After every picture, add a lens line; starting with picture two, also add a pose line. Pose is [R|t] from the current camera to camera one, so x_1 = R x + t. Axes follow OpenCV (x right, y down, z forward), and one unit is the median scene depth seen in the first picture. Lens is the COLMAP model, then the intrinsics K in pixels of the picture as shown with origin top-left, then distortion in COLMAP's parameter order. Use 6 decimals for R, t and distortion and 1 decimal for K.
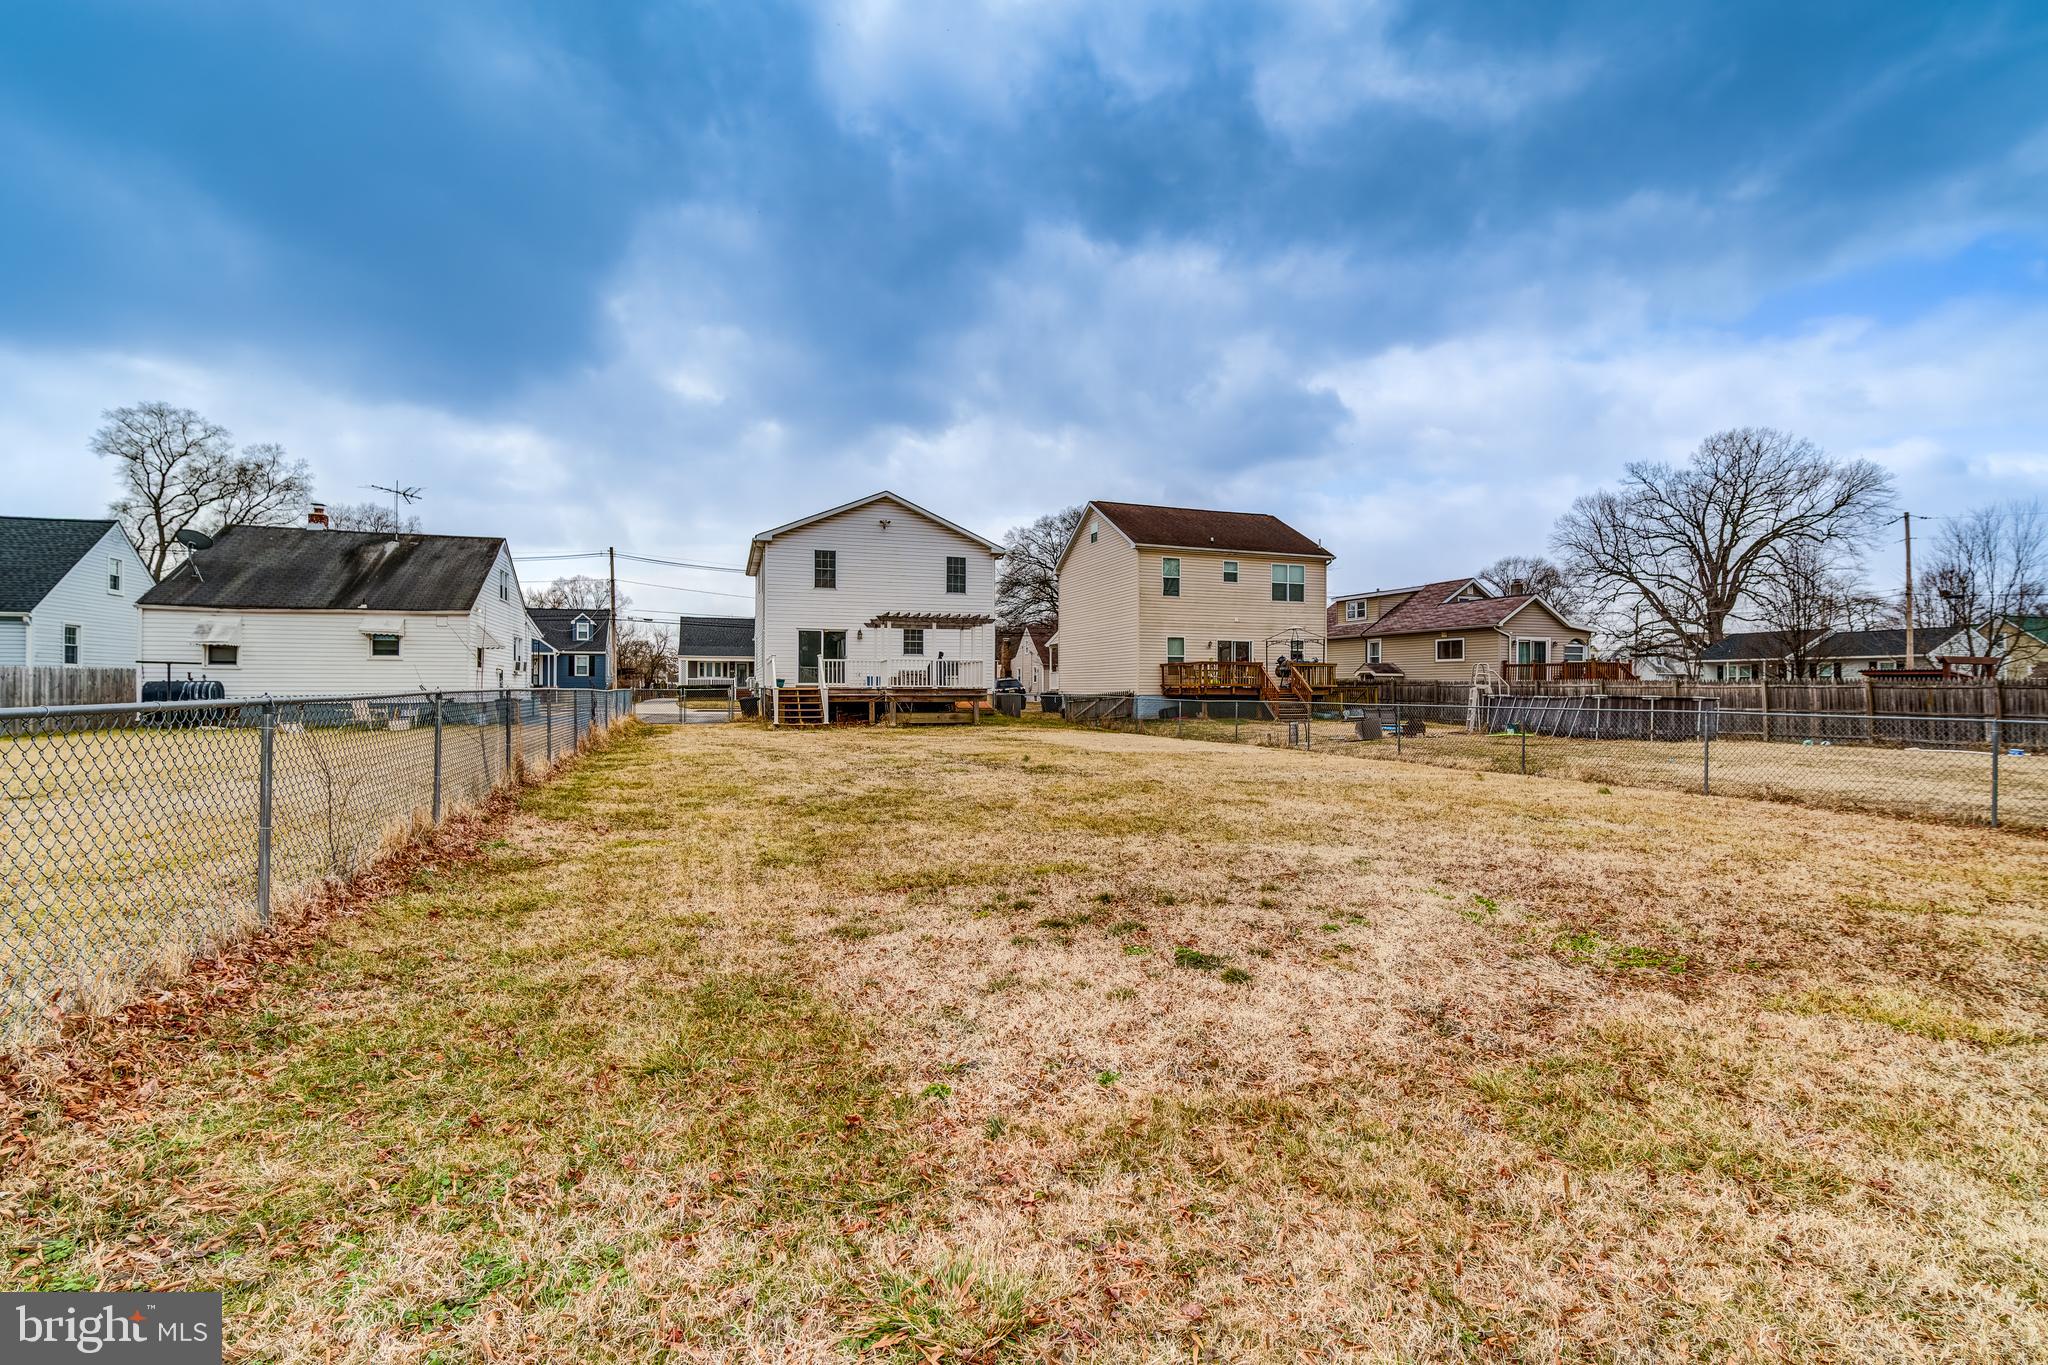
lens RADIAL K [[898.0, 0, 1029.7], [0, 898.0, 677.8], [0, 0, 1]] dist [0.001273, 0.000129]
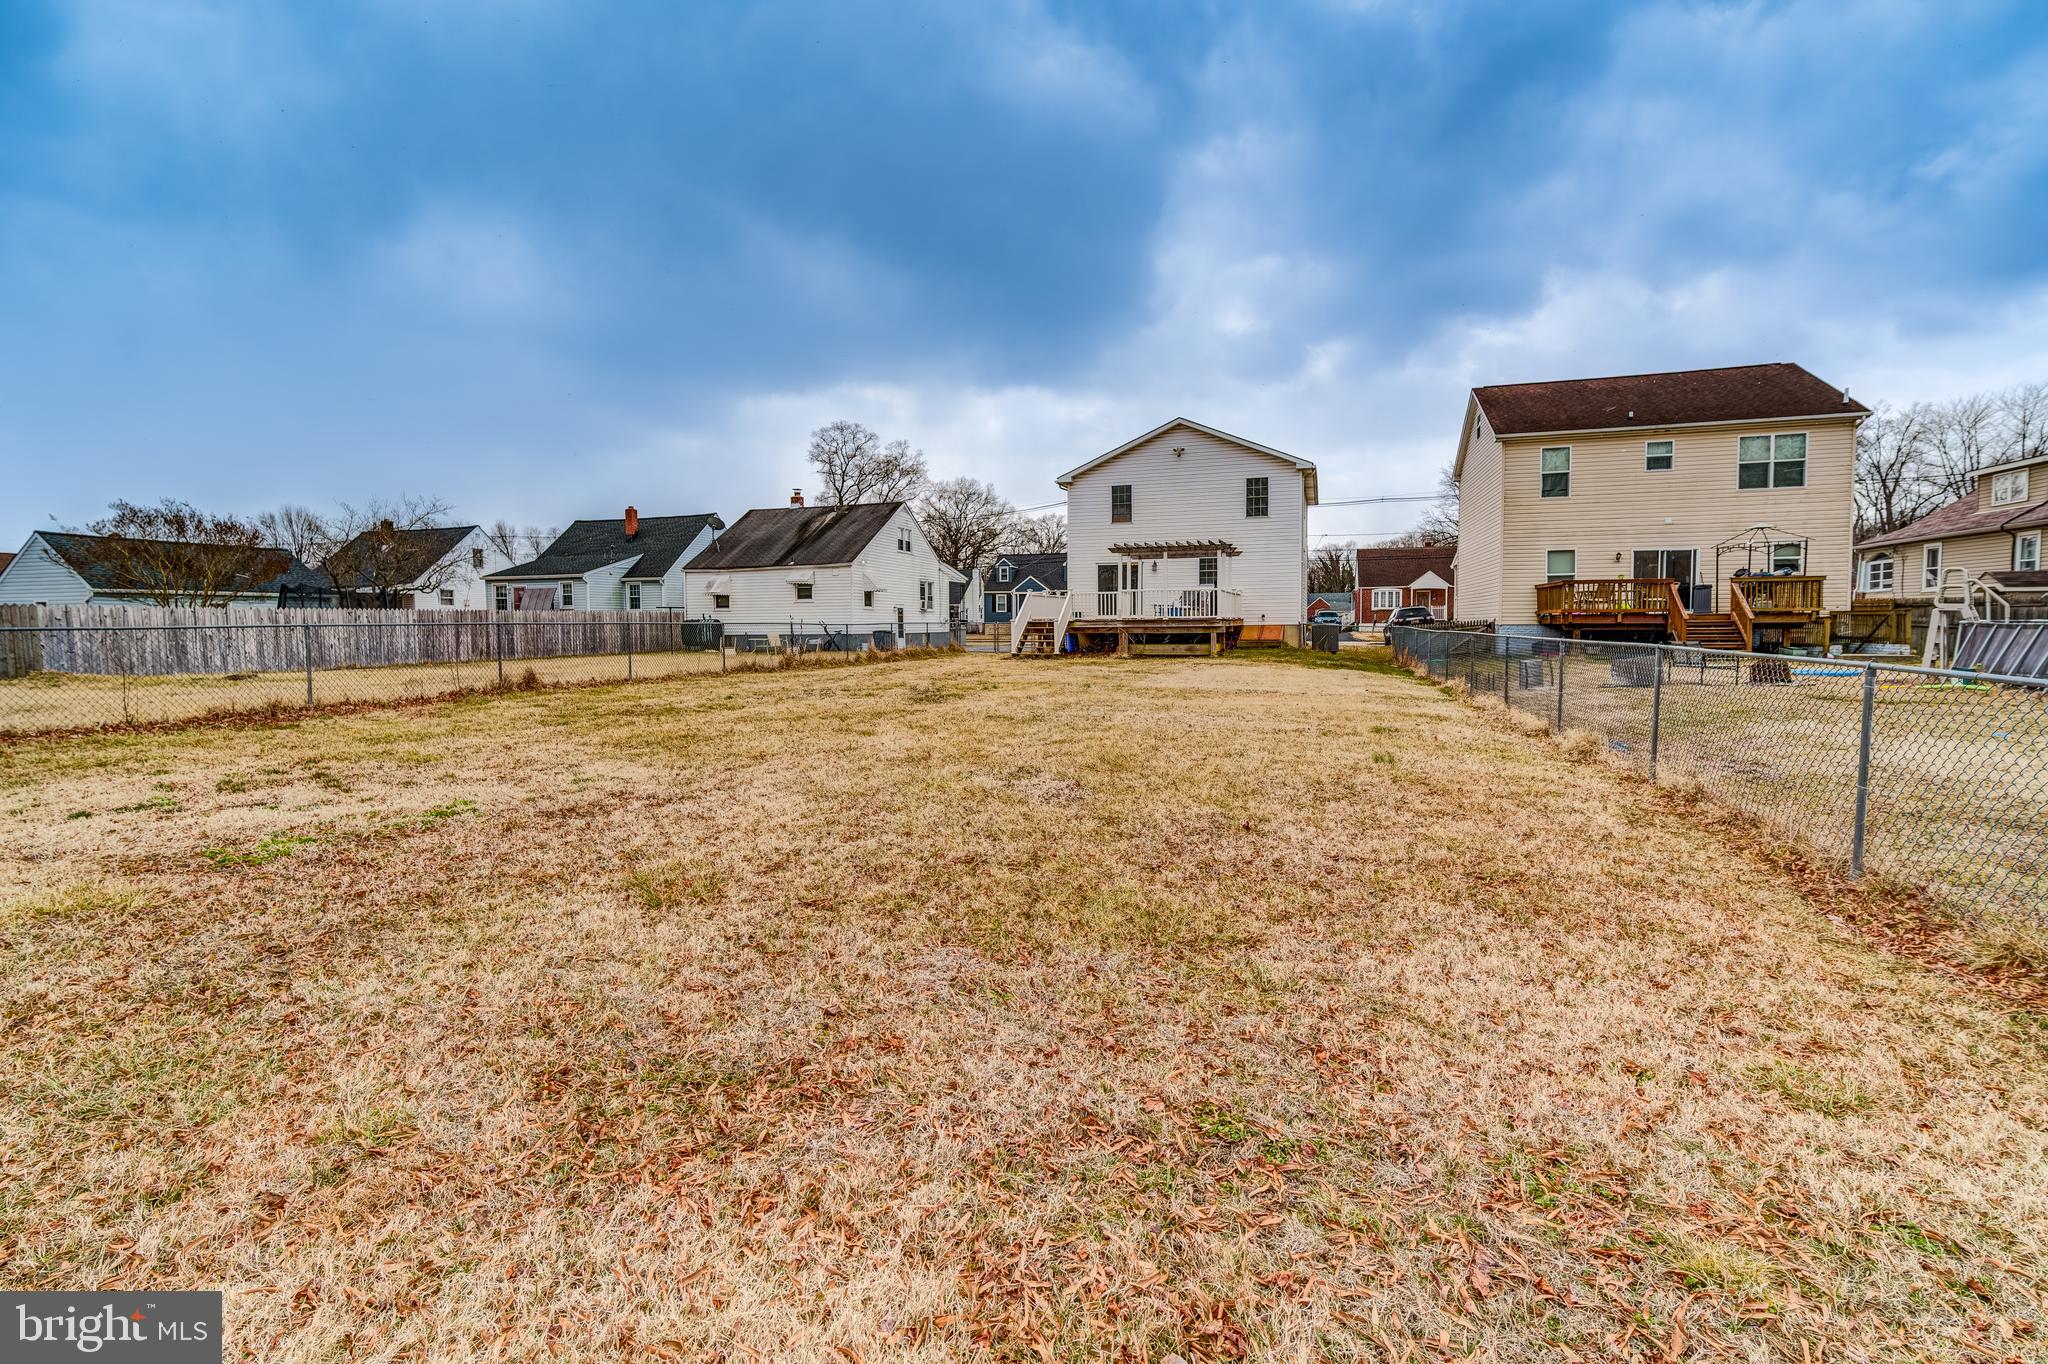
lens RADIAL K [[898.0, 0, 1029.7], [0, 898.0, 677.3], [0, 0, 1]] dist [0.001273, 0.000129]
pose [[0.791400, 0.029335, -0.610594, 0.281651], [0.017256, 0.997378, 0.070283, 0.002467], [0.611054, -0.066158, 0.788819, 0.097988]]
